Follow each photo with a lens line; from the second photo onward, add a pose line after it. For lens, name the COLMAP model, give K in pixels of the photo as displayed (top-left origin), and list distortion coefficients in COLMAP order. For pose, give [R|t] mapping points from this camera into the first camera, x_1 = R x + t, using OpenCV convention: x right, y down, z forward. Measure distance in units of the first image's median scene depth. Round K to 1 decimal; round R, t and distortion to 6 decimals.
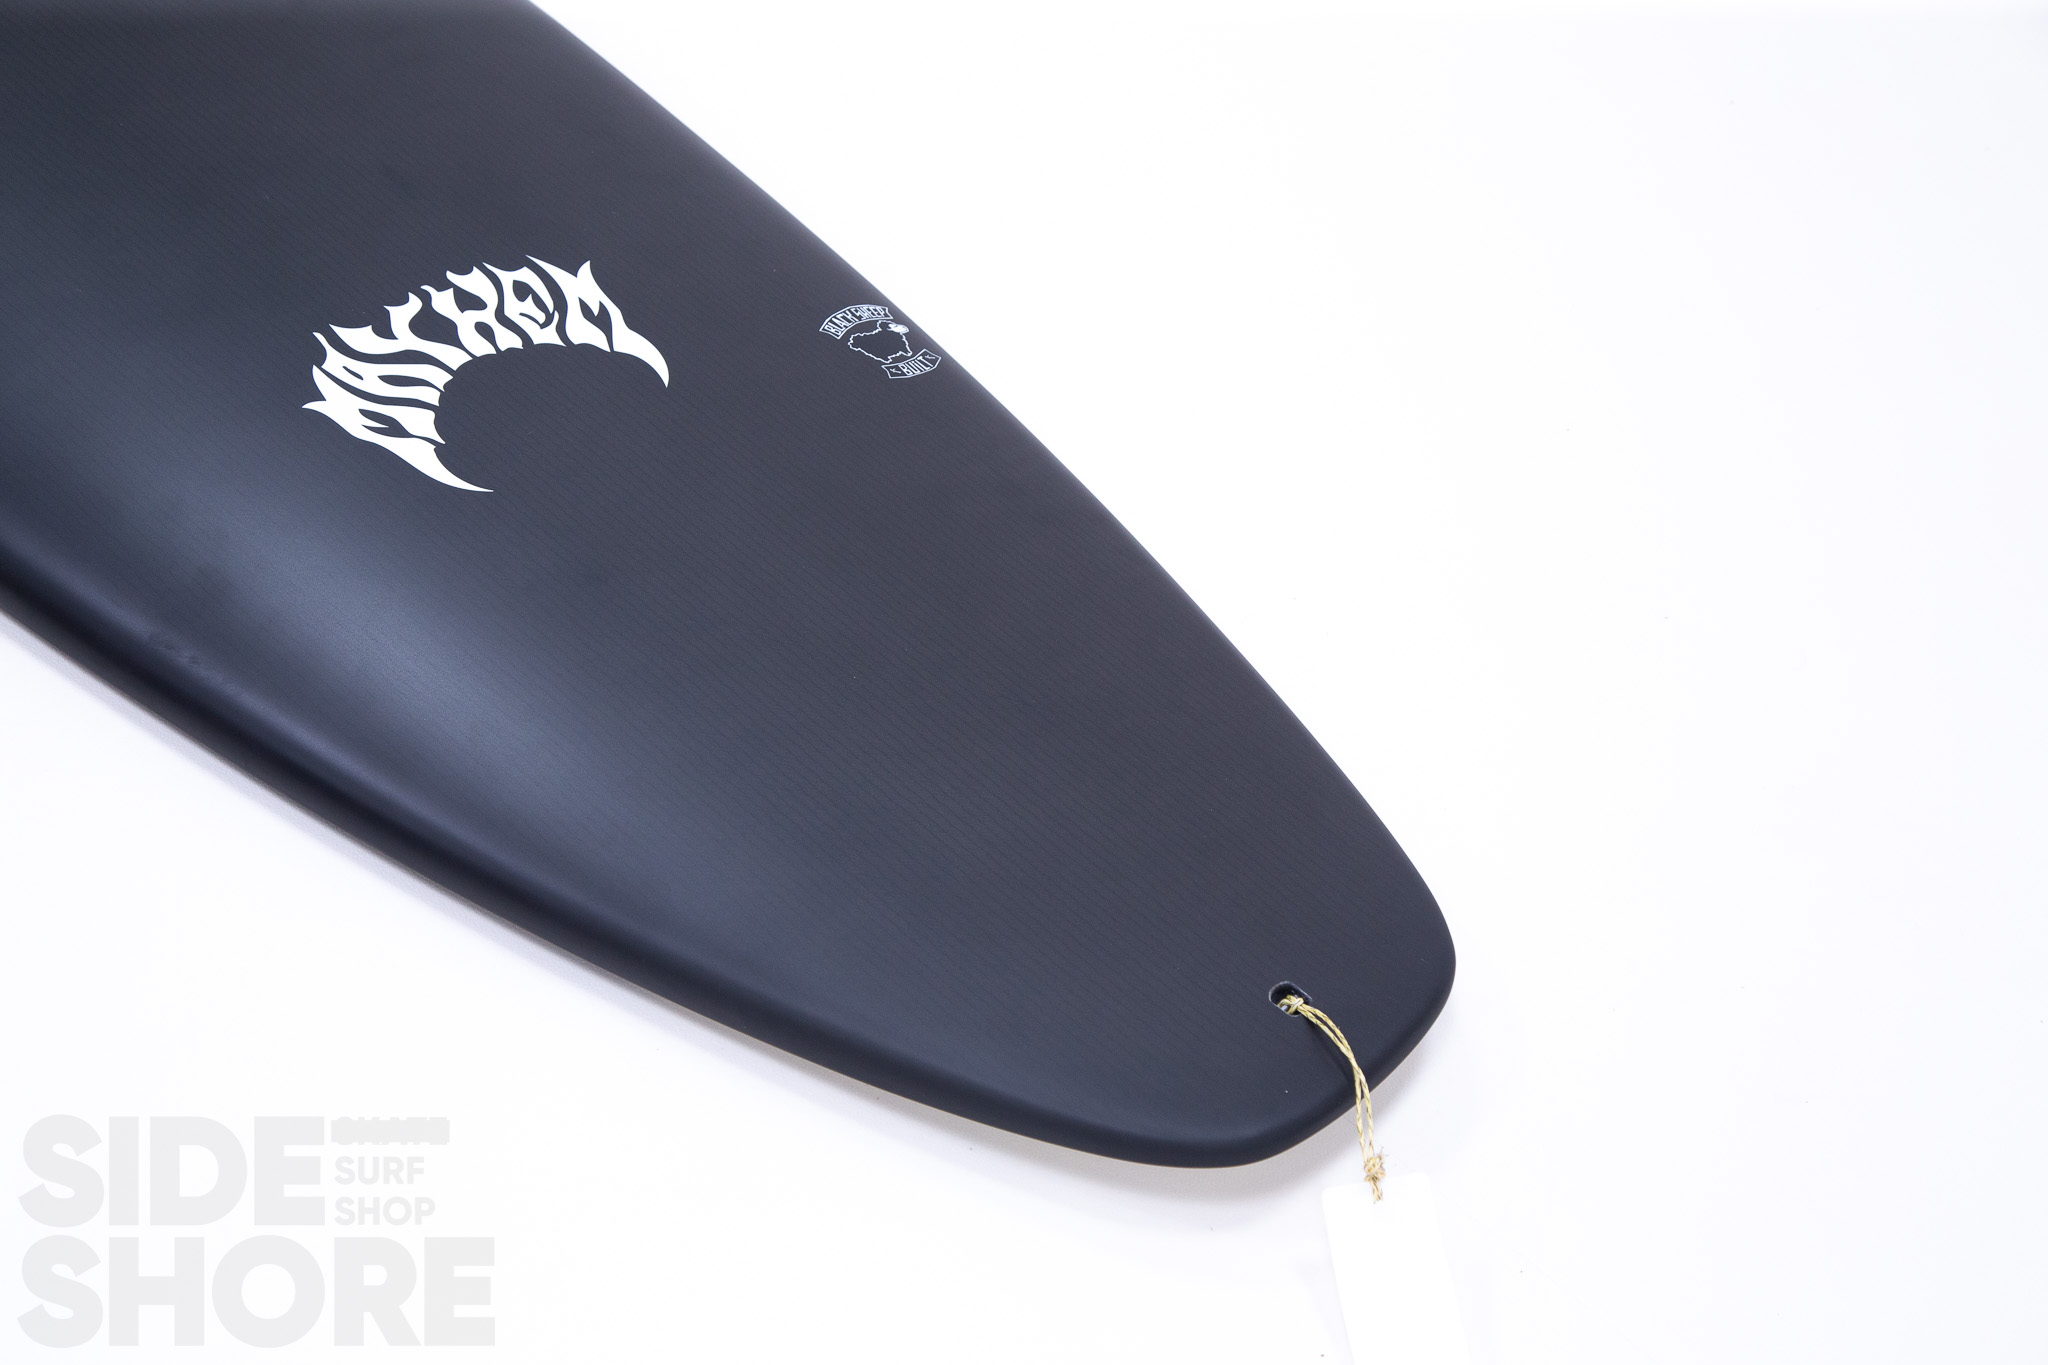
lens RADIAL K [[3466.5, 0, 1023.7], [0, 3466.5, 682.3], [0, 0, 1]] dist [0.134532, 0.000000]
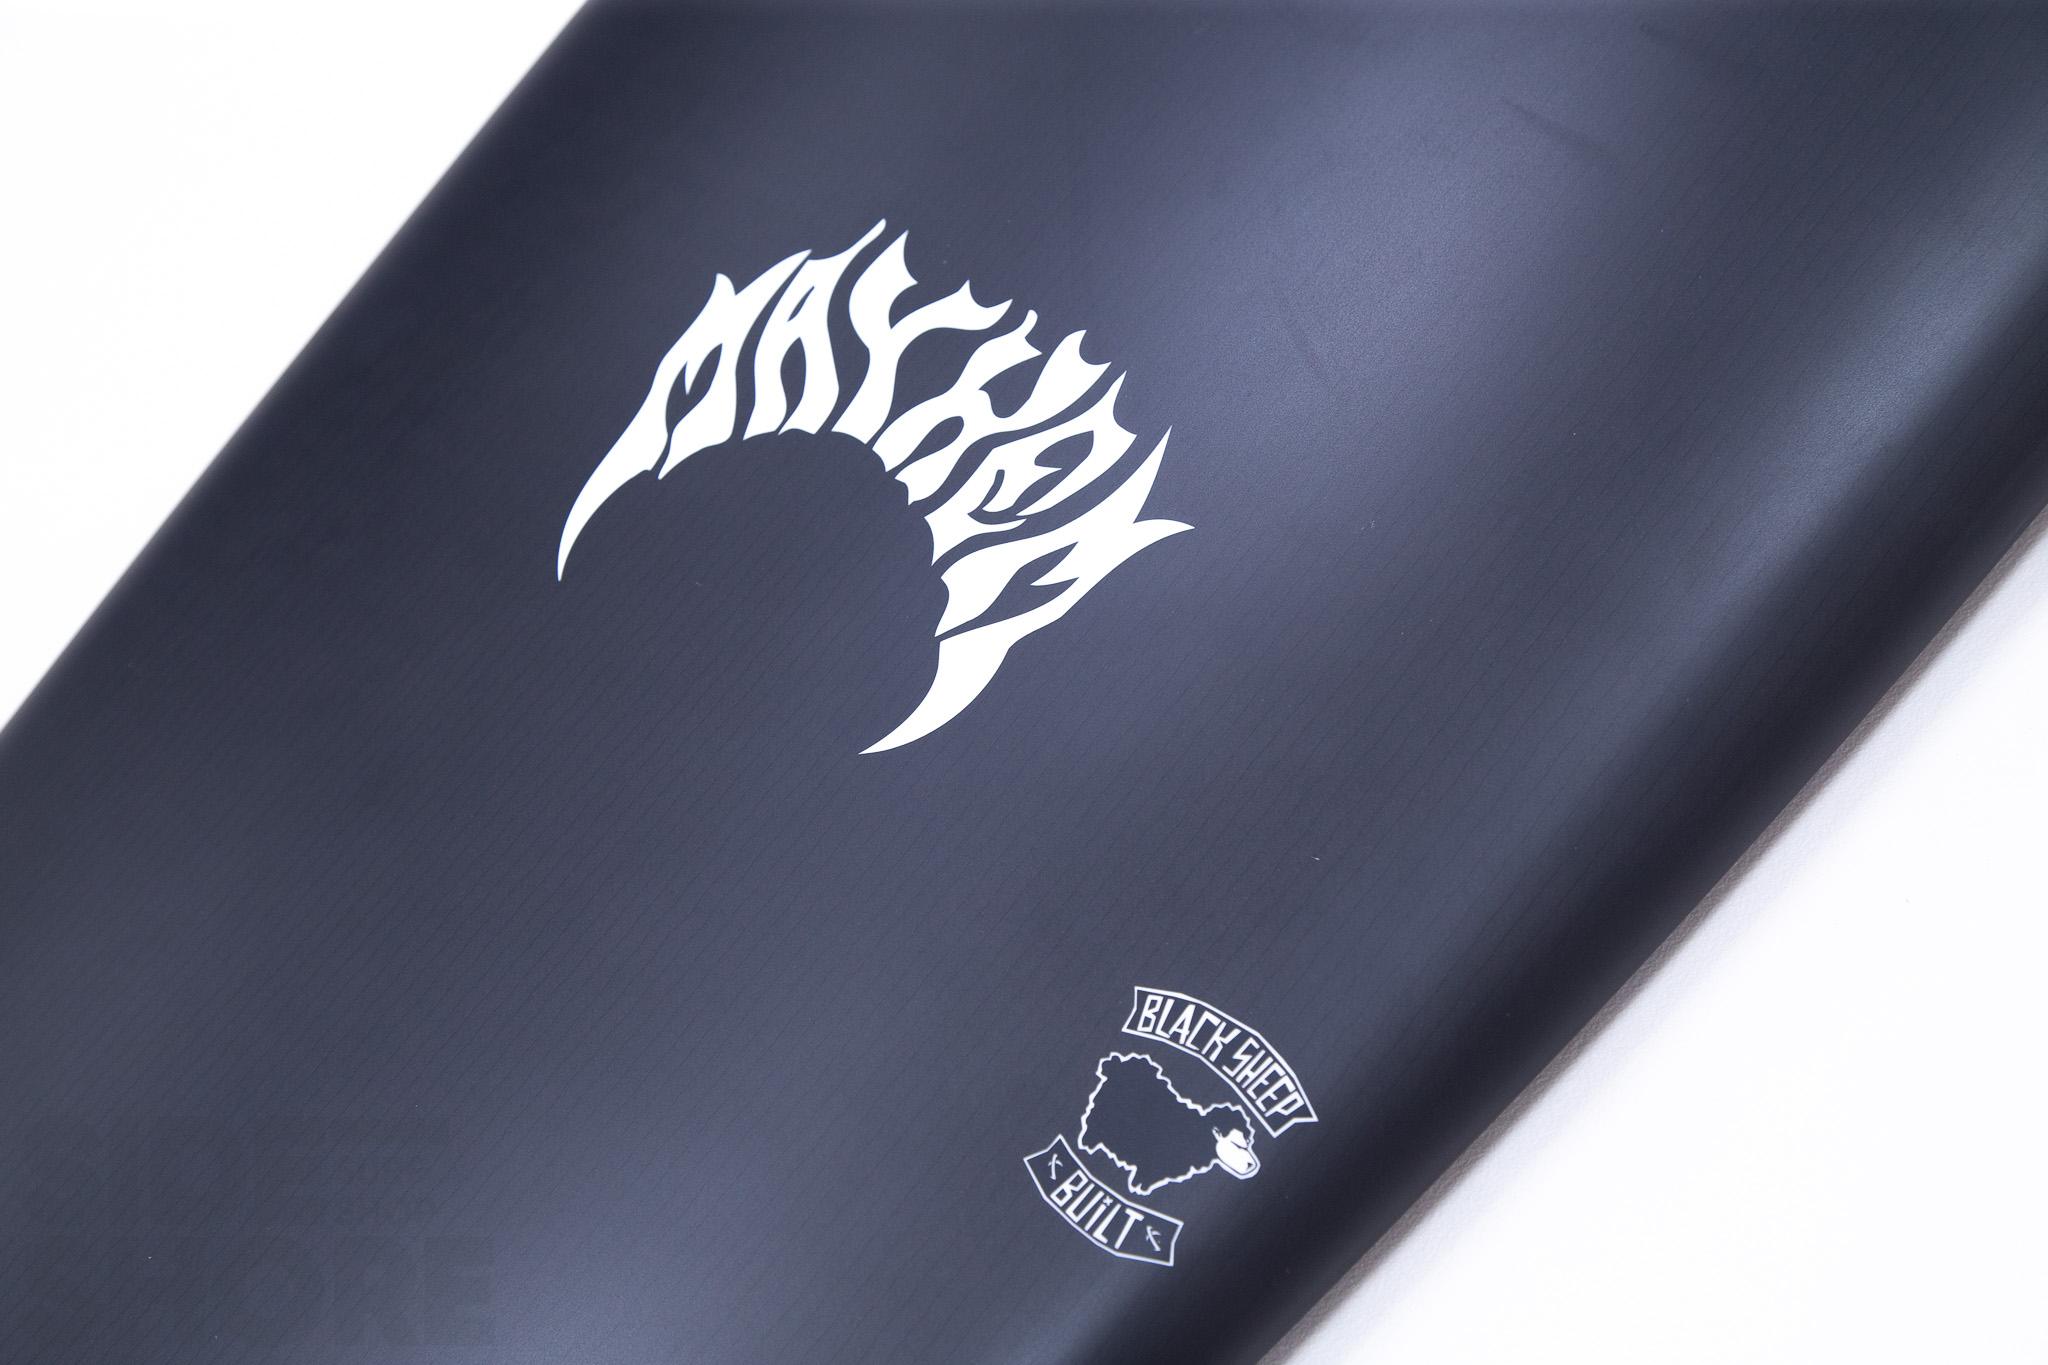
lens RADIAL K [[3466.5, 0, 1027.9], [0, 3466.5, 677.3], [0, 0, 1]] dist [0.134532, 0.000000]
pose [[0.019939, 0.963870, -0.265627, 0.005937], [-0.973417, -0.041917, -0.225171, -0.005429], [-0.228170, 0.263056, 0.937412, 0.558479]]
